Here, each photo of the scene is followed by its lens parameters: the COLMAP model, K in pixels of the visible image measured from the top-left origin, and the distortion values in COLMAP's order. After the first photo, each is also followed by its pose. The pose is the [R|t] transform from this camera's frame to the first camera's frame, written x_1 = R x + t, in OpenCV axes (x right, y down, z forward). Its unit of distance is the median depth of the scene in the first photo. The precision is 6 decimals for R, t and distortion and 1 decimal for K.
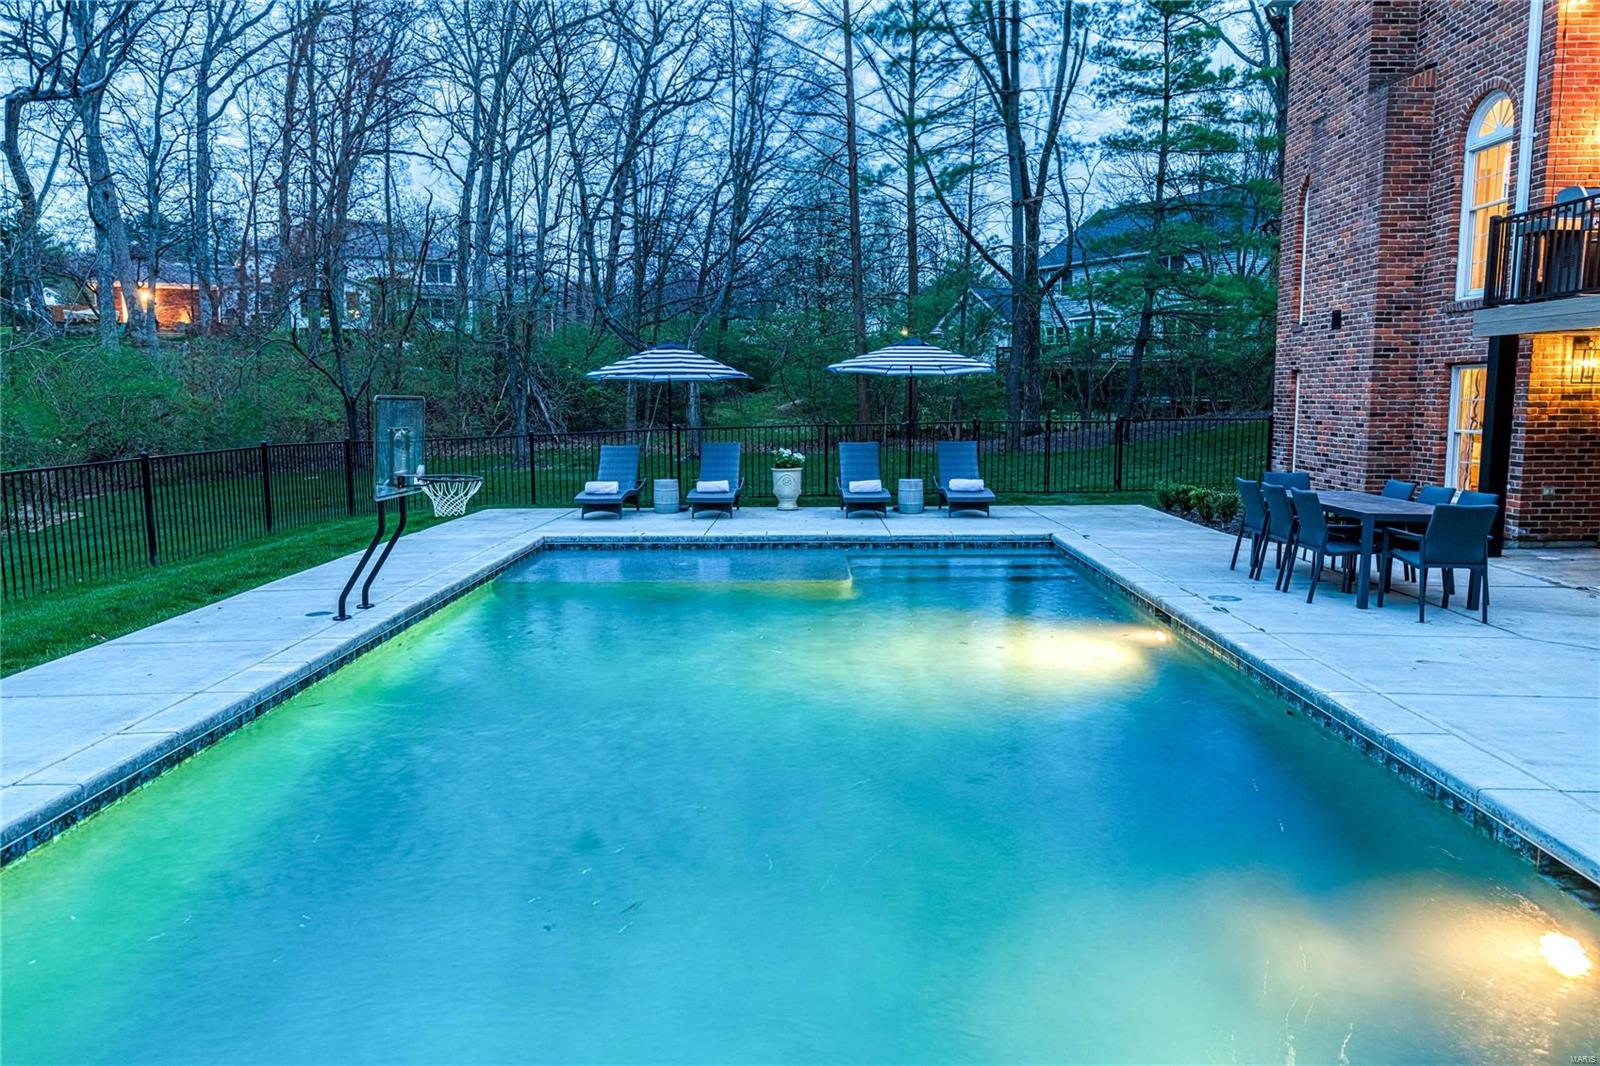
lens RADIAL K [[1090.7, 0, 821.7], [0, 1090.7, 532.7], [0, 0, 1]] dist [-0.000748, 0.001014]
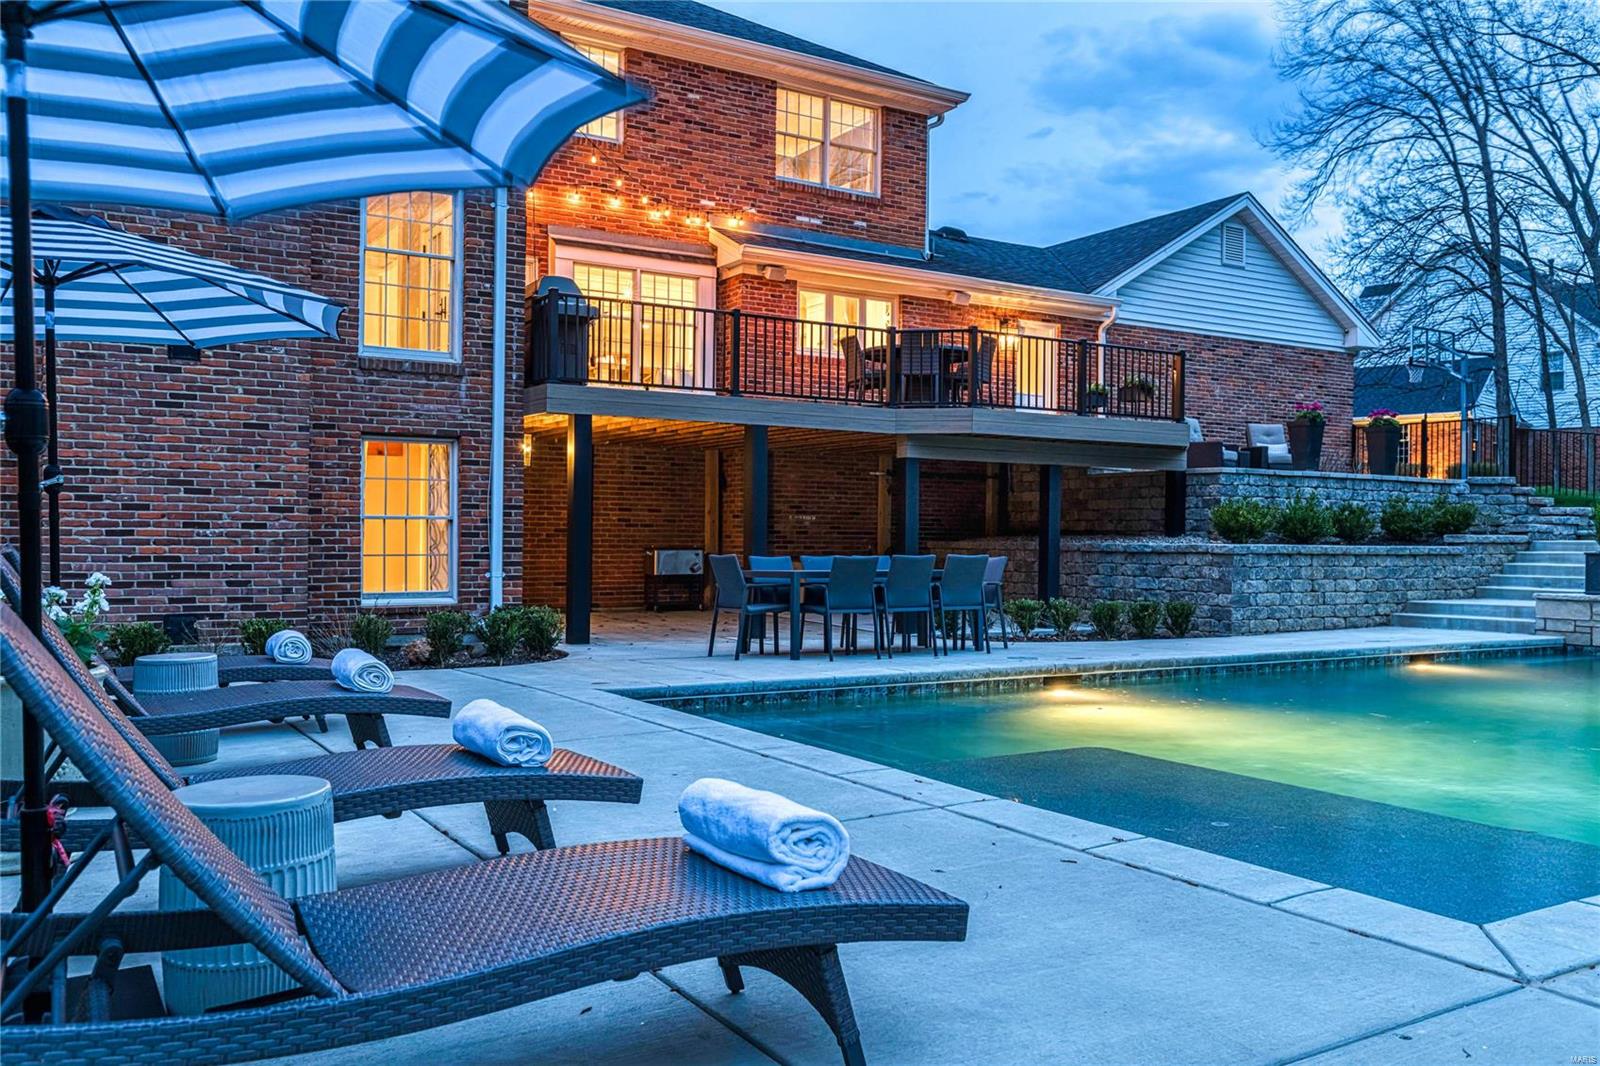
lens RADIAL K [[1311.1, 0, 800.0], [0, 1311.1, 533.0], [0, 0, 1]] dist [0.007771, -0.001994]
pose [[-0.514636, 0.001876, 0.857407, -0.403849], [0.102254, 0.992995, 0.059202, -0.104831], [-0.851290, 0.118140, -0.511223, 1.209749]]
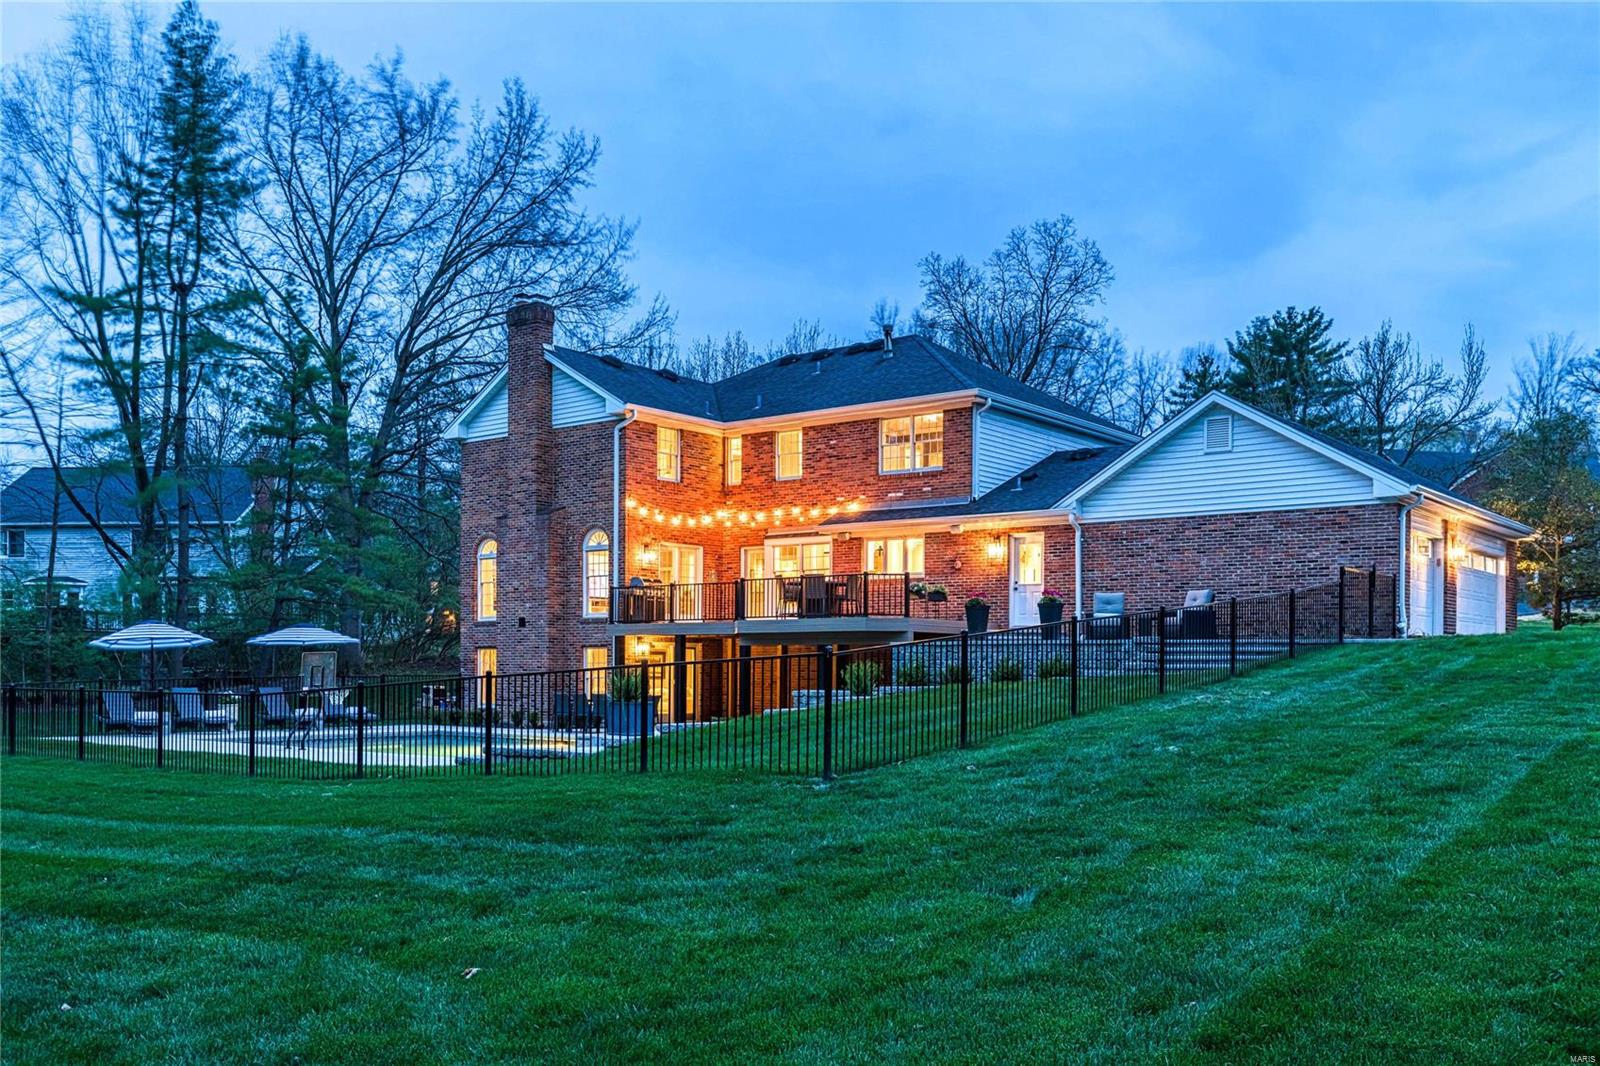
lens RADIAL K [[1387.6, 0, 800.8], [0, 1387.6, 658.0], [0, 0, 1]] dist [-0.000153, -0.000338]
pose [[0.622730, 0.012825, 0.782331, -1.265200], [0.093333, 0.991509, -0.090547, 0.151161], [-0.776850, 0.129404, 0.616246, -0.988694]]
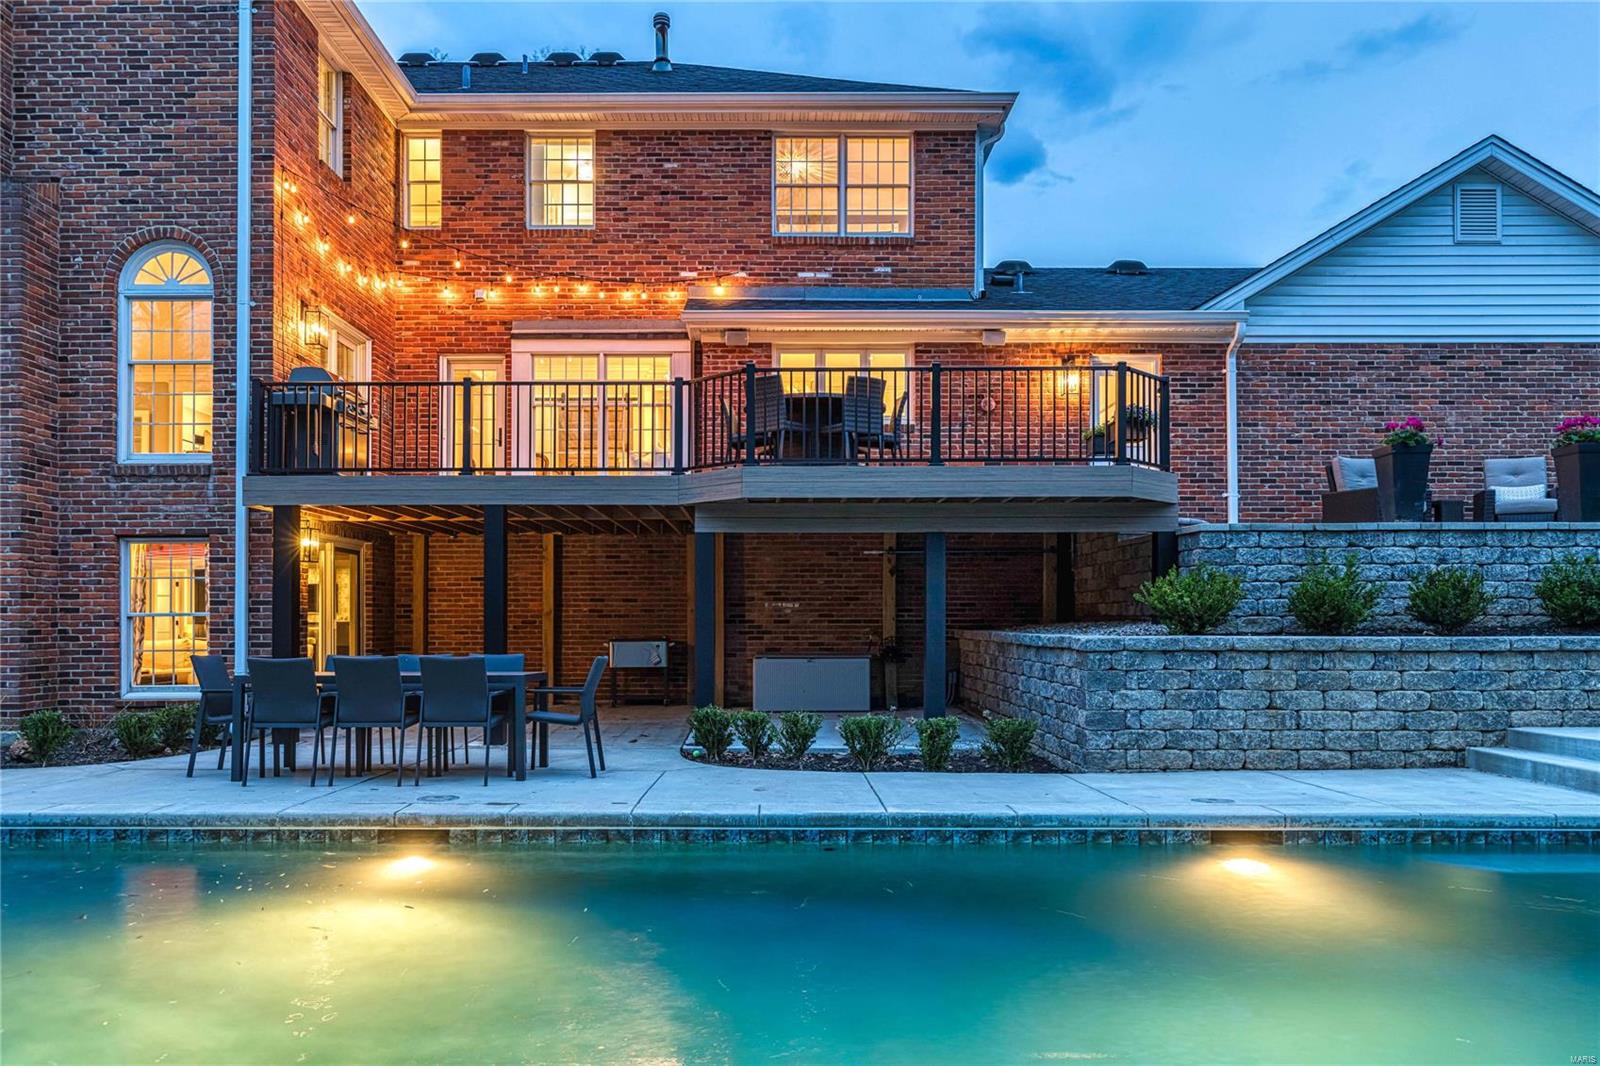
lens RADIAL K [[1127.2, 0, 761.1], [0, 1127.2, 604.9], [0, 0, 1]] dist [-0.000672, -0.000355]
pose [[0.014469, 0.015179, 0.999780, -0.286220], [0.129361, 0.991453, -0.016925, -0.022209], [-0.991492, 0.129577, 0.012381, 0.495973]]
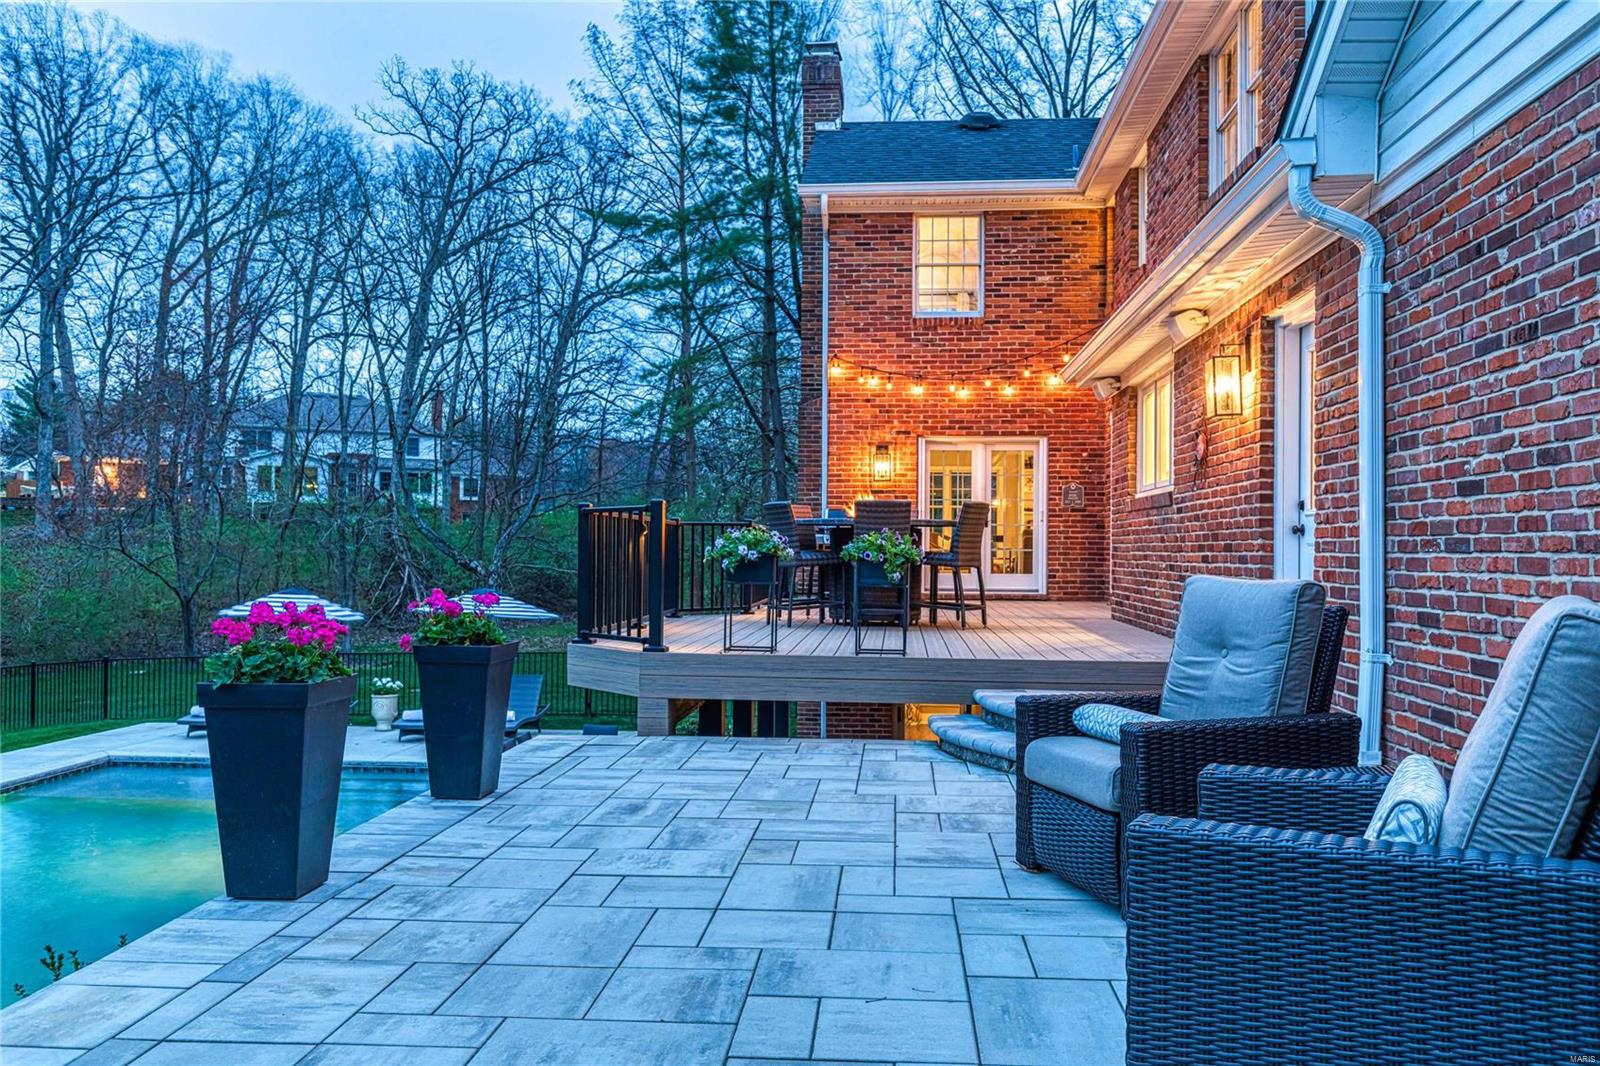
lens RADIAL K [[1223.3, 0, 800.0], [0, 1223.3, 533.0], [0, 0, 1]] dist [0.006599, -0.000734]
pose [[0.996847, 0.011962, -0.078443, 0.634019], [-0.023200, 0.989312, -0.143958, -0.063688], [0.075883, 0.145324, 0.986470, -0.362734]]
